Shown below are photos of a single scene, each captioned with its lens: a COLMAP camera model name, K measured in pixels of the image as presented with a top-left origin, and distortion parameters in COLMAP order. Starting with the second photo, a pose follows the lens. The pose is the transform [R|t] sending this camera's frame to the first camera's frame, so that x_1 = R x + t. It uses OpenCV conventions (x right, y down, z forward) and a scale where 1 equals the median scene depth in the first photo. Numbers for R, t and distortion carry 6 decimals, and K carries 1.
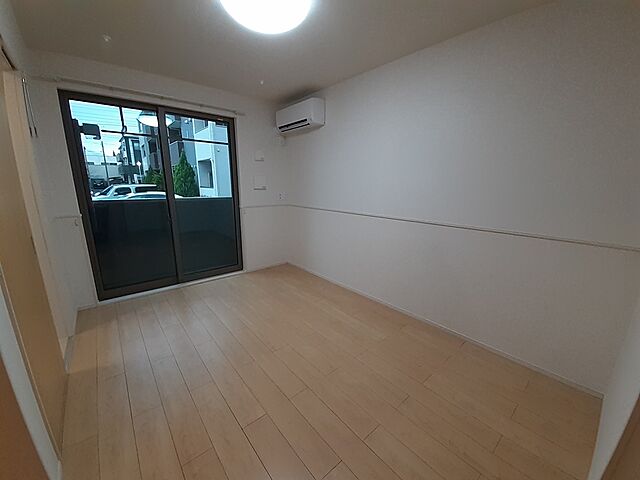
lens RADIAL K [[260.1, 0, 323.1], [0, 260.1, 241.8], [0, 0, 1]] dist [0.000647, 0.000085]
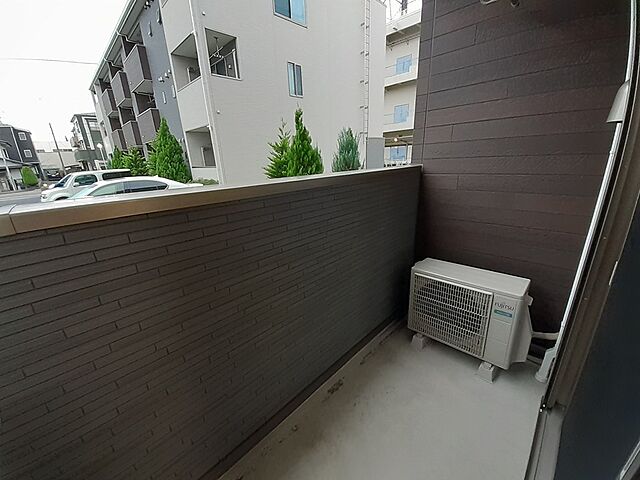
lens RADIAL K [[260.1, 0, 318.7], [0, 260.1, 240.7], [0, 0, 1]] dist [0.000647, 0.000085]
pose [[0.995072, -0.081390, 0.056627, -0.098862], [0.076326, 0.993325, 0.086488, -0.021798], [-0.063289, -0.081739, 0.994642, 0.124165]]
